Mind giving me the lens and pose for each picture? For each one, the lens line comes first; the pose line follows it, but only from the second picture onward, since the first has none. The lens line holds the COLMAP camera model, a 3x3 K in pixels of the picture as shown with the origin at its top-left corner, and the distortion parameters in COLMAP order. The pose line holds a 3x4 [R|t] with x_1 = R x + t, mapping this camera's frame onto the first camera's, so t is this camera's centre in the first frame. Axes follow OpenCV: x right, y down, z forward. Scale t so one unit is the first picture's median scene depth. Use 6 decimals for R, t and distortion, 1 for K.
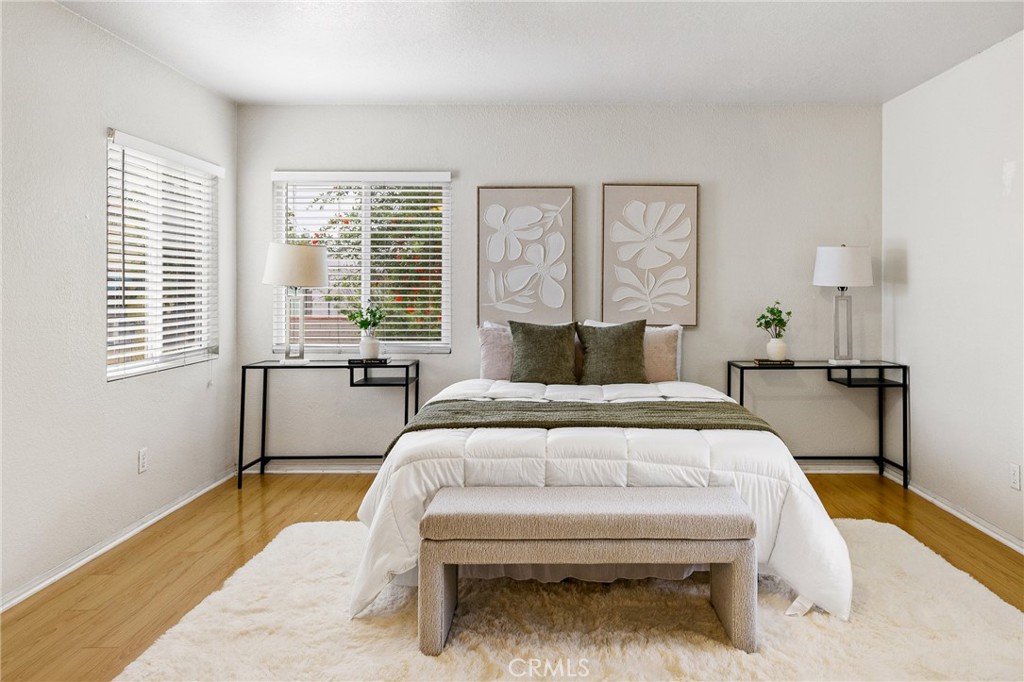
lens RADIAL K [[714.1, 0, 500.5], [0, 714.1, 304.7], [0, 0, 1]] dist [0.006607, 0.001305]
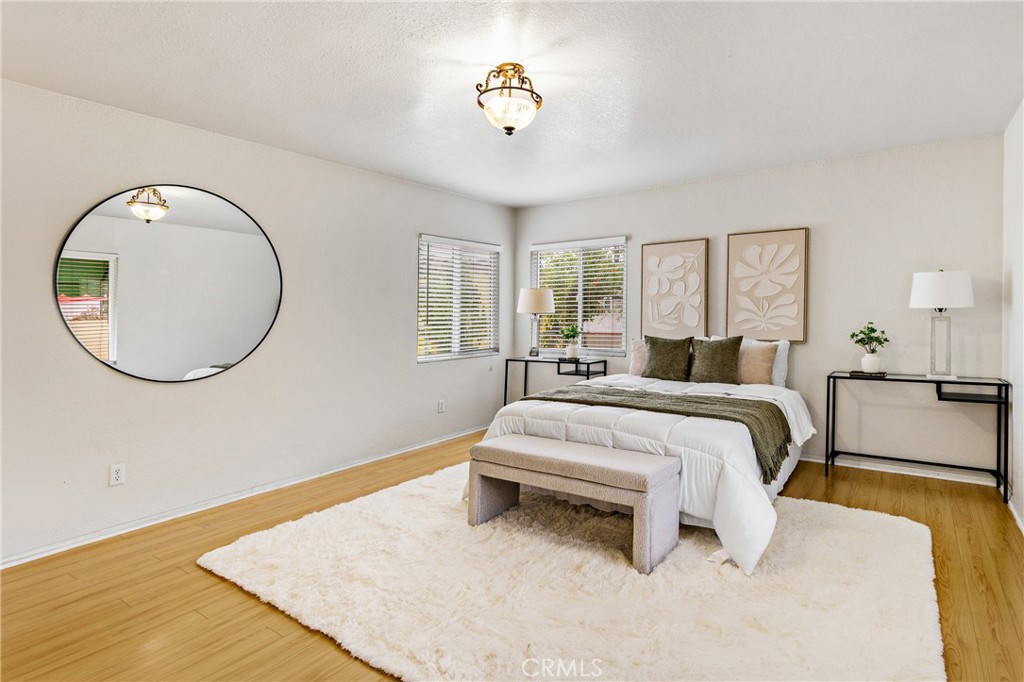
lens RADIAL K [[468.6, 0, 509.5], [0, 468.6, 321.9], [0, 0, 1]] dist [0.001676, 0.000345]
pose [[0.846588, -0.001423, -0.532247, 0.295018], [-0.002131, 0.999979, -0.006063, 0.001453], [0.532244, 0.006267, 0.846568, 0.041477]]
